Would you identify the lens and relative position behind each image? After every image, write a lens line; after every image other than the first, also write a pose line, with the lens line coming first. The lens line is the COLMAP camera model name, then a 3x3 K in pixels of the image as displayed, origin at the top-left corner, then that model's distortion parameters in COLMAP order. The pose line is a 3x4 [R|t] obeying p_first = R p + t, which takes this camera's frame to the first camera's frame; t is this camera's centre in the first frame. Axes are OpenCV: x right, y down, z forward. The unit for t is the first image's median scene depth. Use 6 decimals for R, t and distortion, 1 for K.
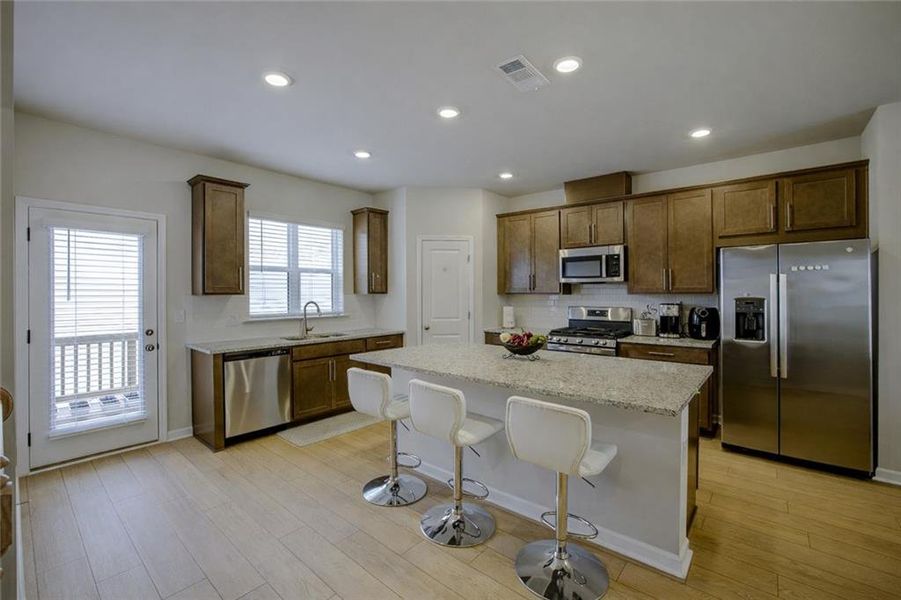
lens RADIAL K [[386.1, 0, 448.8], [0, 386.1, 293.3], [0, 0, 1]] dist [-0.024029, 0.001008]
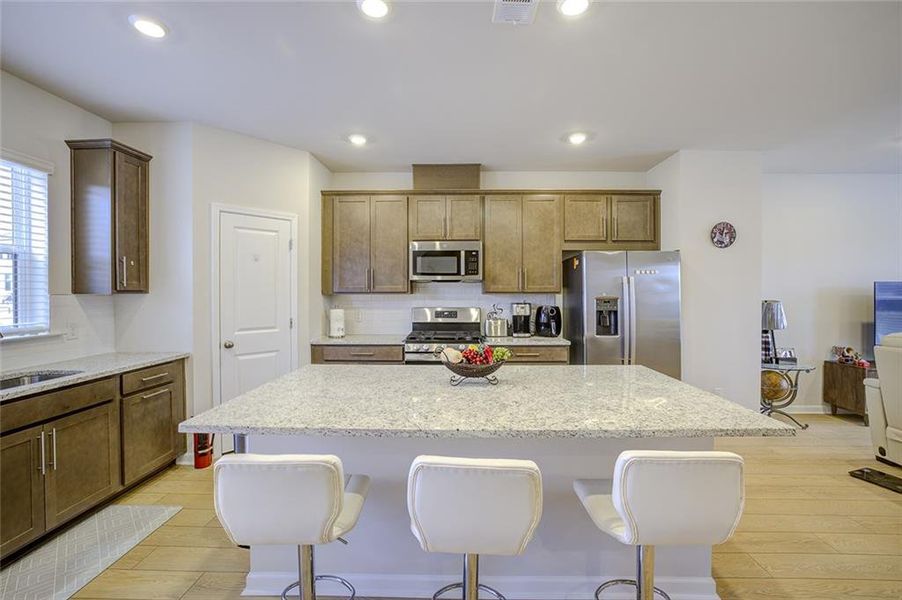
lens RADIAL K [[386.5, 0, 449.3], [0, 386.5, 293.3], [0, 0, 1]] dist [-0.024029, 0.001008]
pose [[0.780655, -0.000093, 0.624963, -0.189353], [-0.001315, 0.999998, 0.001792, -0.000688], [-0.624961, -0.002221, 0.780653, 0.289351]]
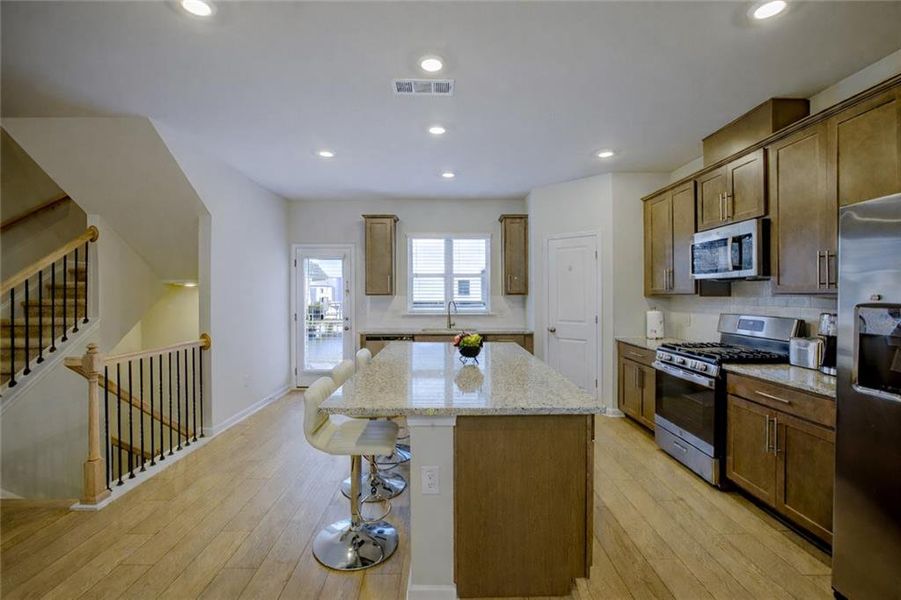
lens RADIAL K [[386.1, 0, 448.8], [0, 386.1, 293.3], [0, 0, 1]] dist [-0.024029, 0.001008]
pose [[0.661618, -0.000994, -0.749840, 0.555152], [0.000533, 0.999999, -0.000856, -0.002459], [0.749841, 0.000167, 0.661618, 0.190267]]
